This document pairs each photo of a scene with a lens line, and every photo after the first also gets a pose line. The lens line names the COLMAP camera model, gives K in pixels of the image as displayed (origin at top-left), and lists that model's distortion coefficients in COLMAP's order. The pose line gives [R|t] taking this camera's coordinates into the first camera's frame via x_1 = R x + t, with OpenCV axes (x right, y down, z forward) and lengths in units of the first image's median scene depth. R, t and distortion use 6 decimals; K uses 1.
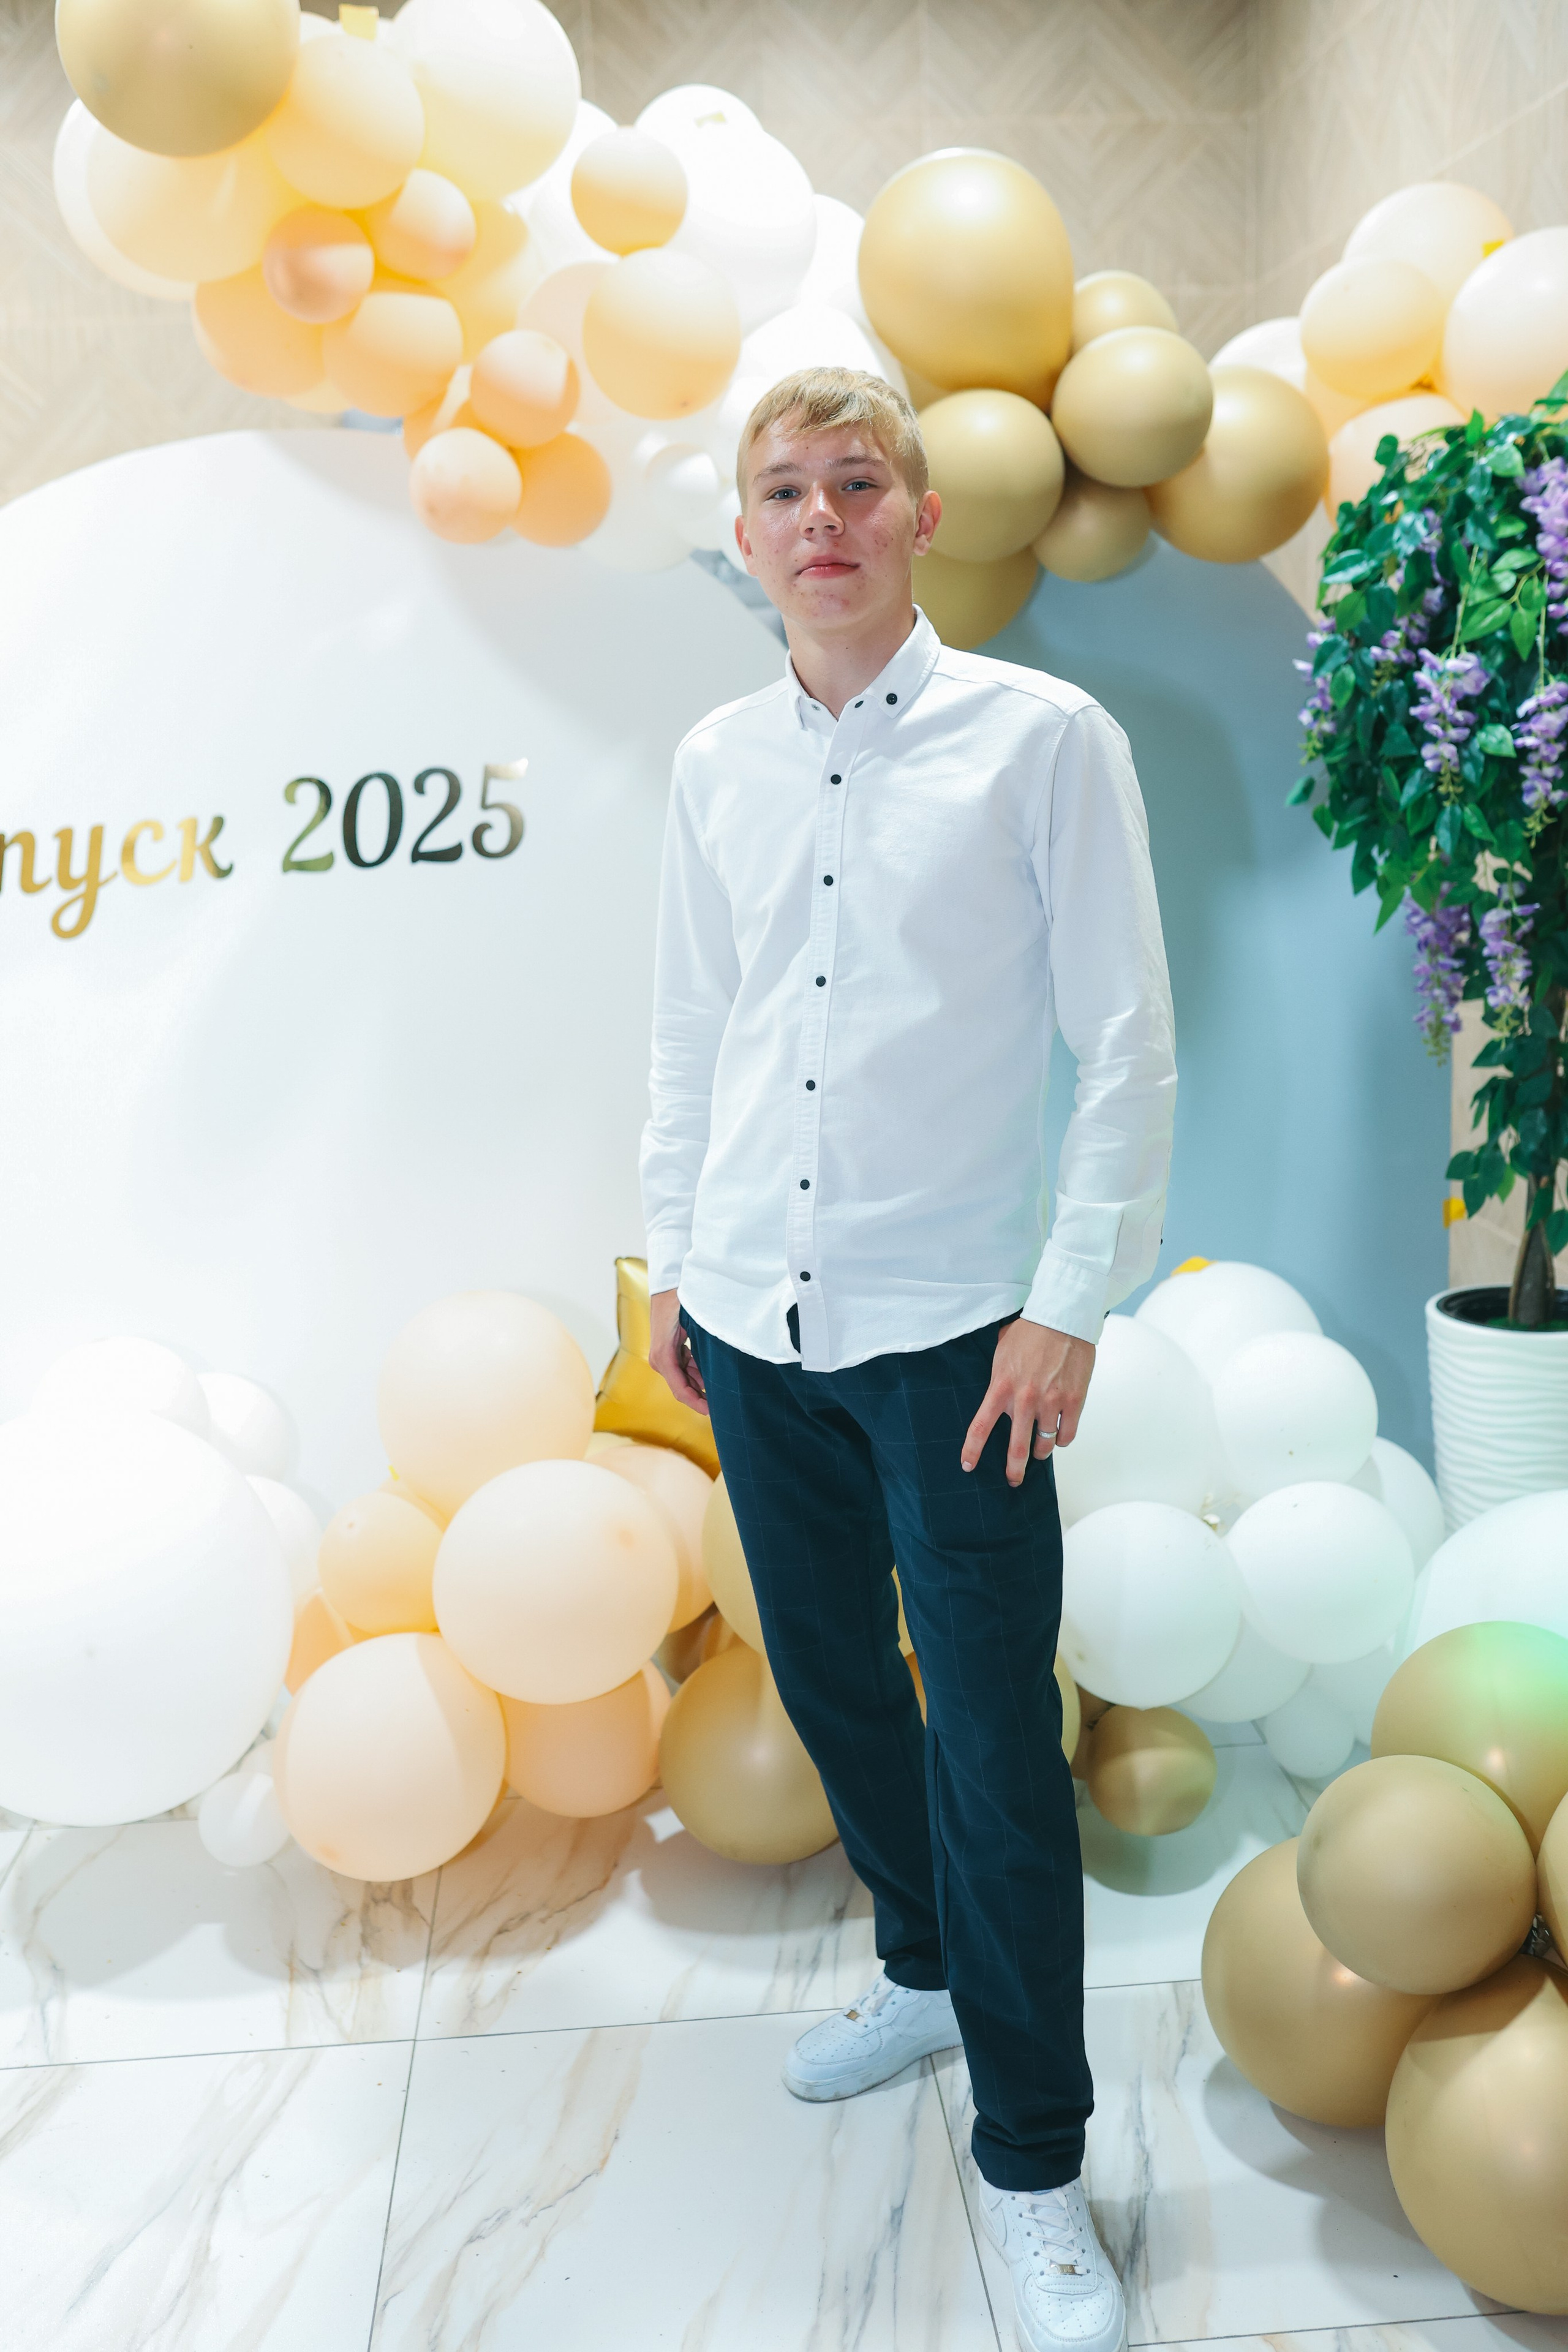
lens RADIAL K [[2290.8, 0, 784.0], [0, 2290.8, 1176.0], [0, 0, 1]] dist [-0.014732, 0.019387]
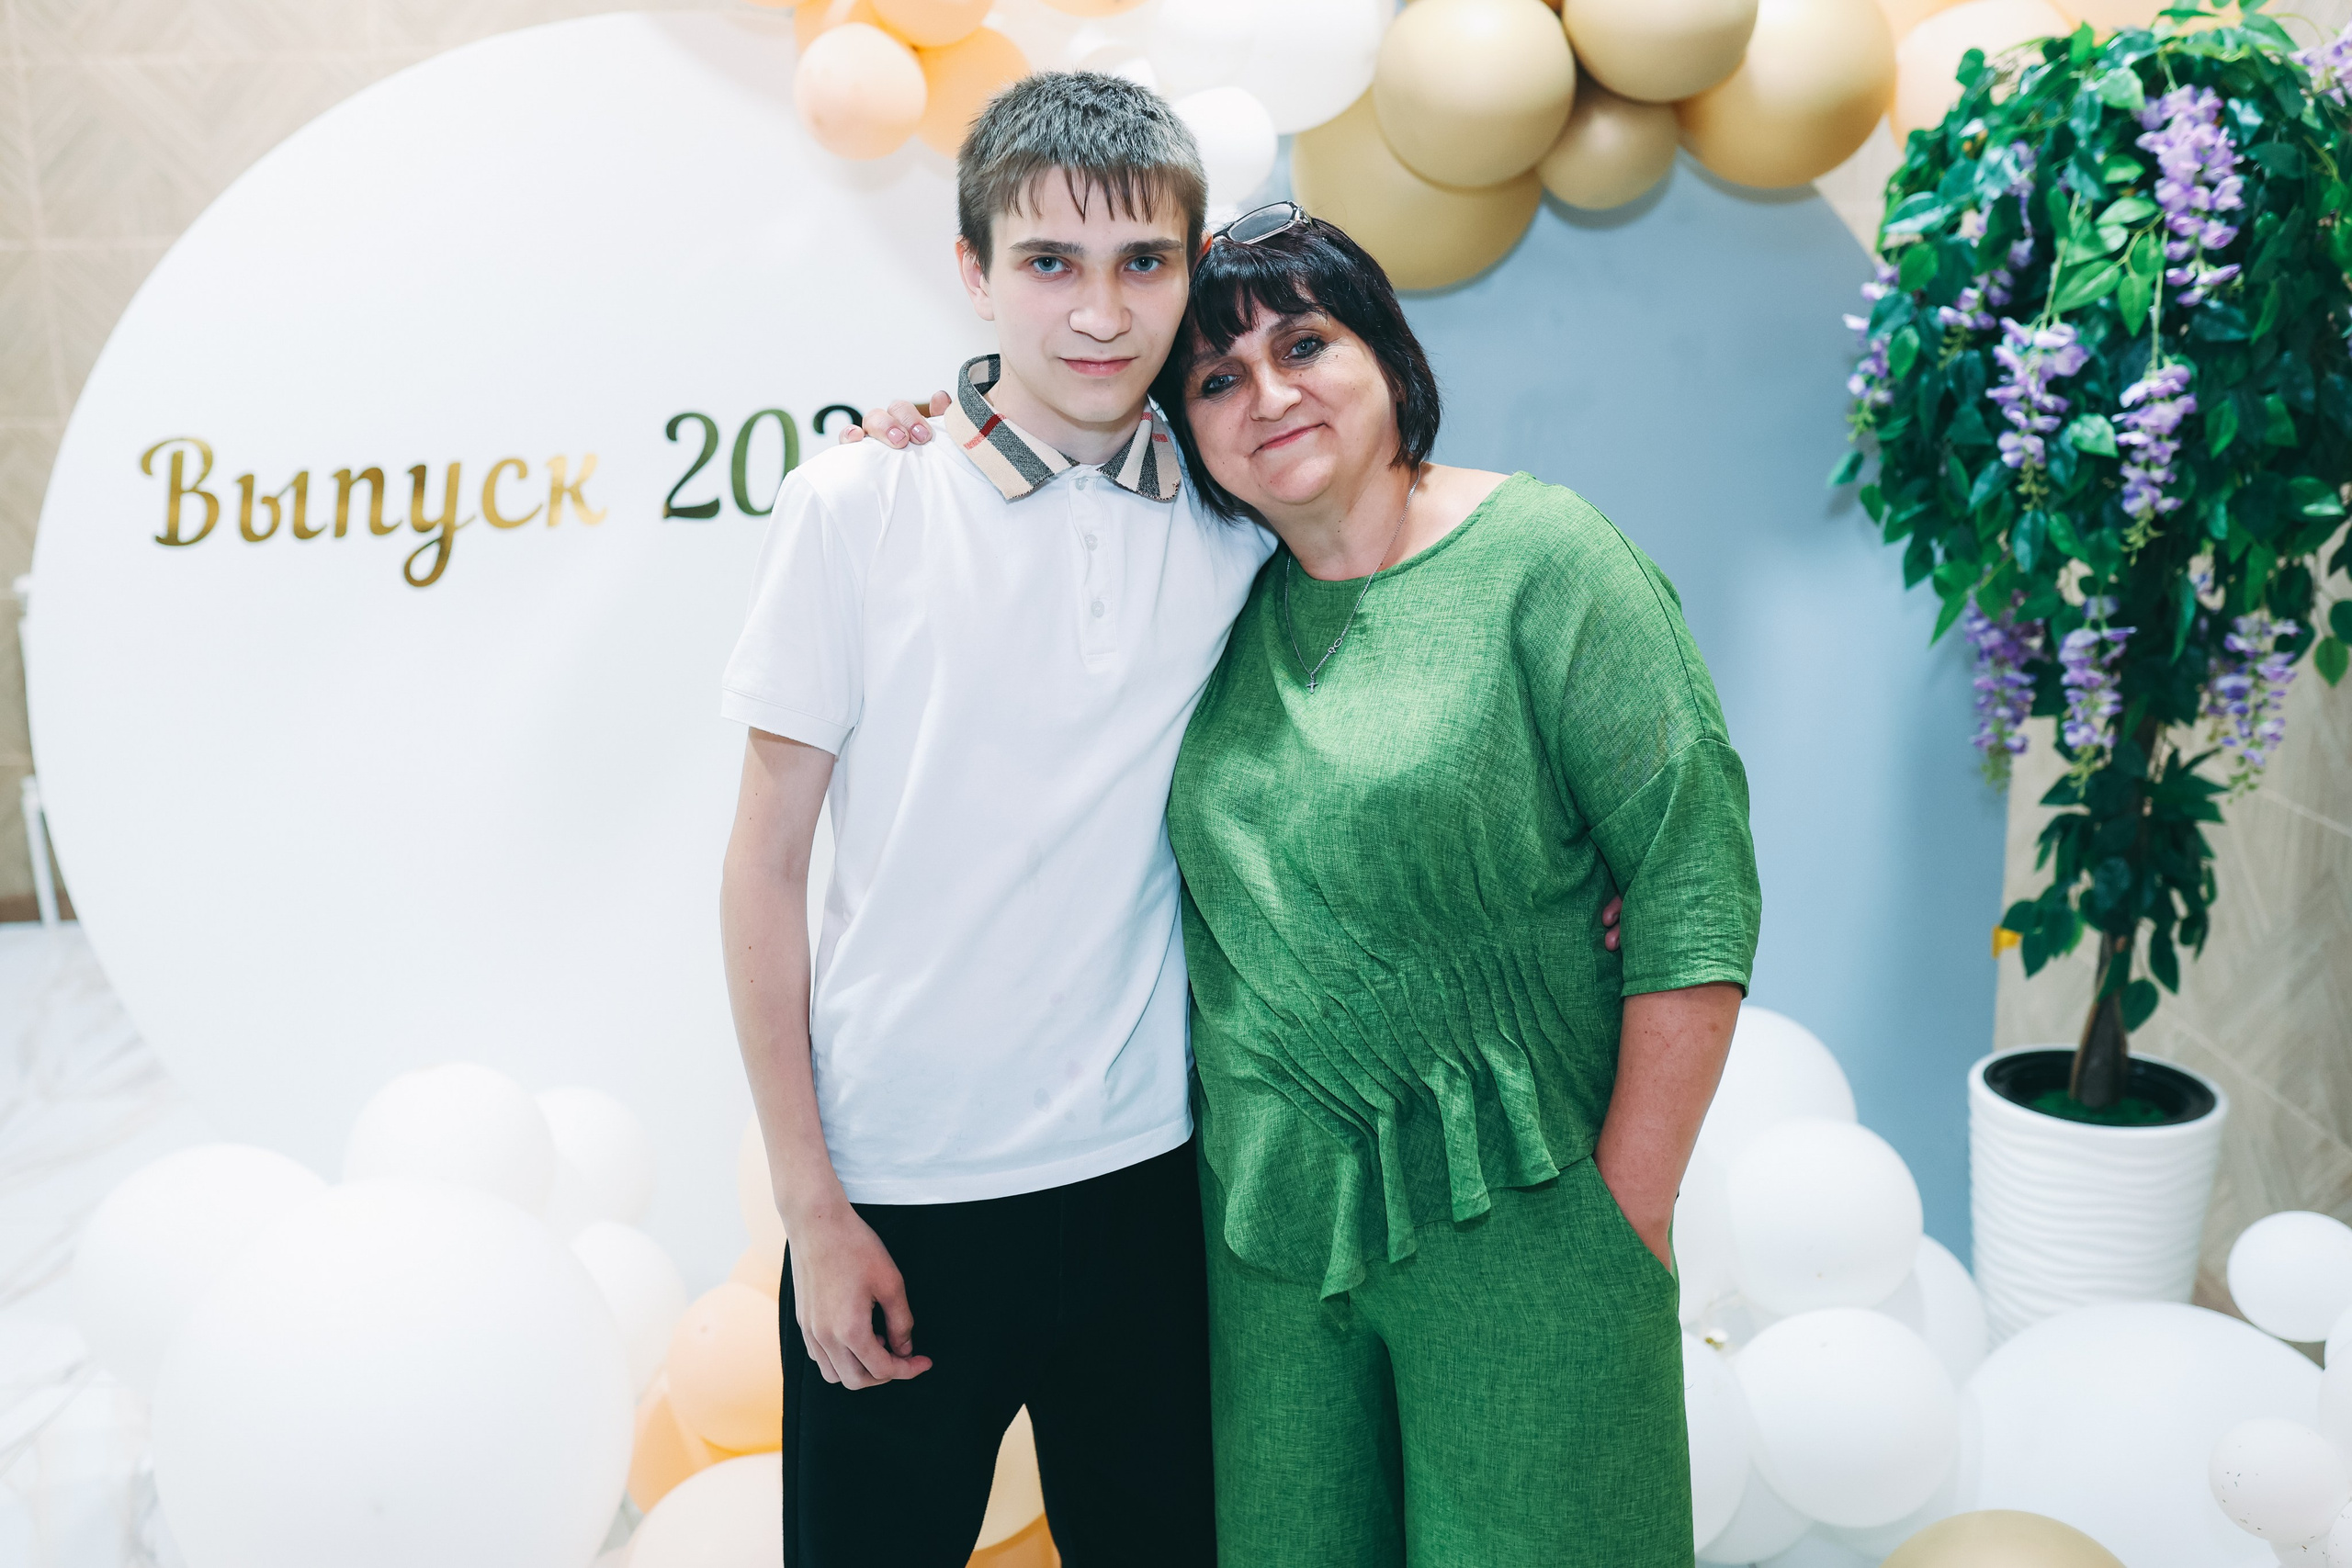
lens RADIAL K [[2290.6, 0, 1156.4], [0, 2290.6, 772.5], [0, 0, 1]] dist [-0.014732, 0.019387]
pose [[0.997713, 0.032923, -0.059039, 0.028791], [-0.030796, 0.998856, 0.036581, -0.085853], [0.060176, -0.034679, 0.997585, 0.155626]]
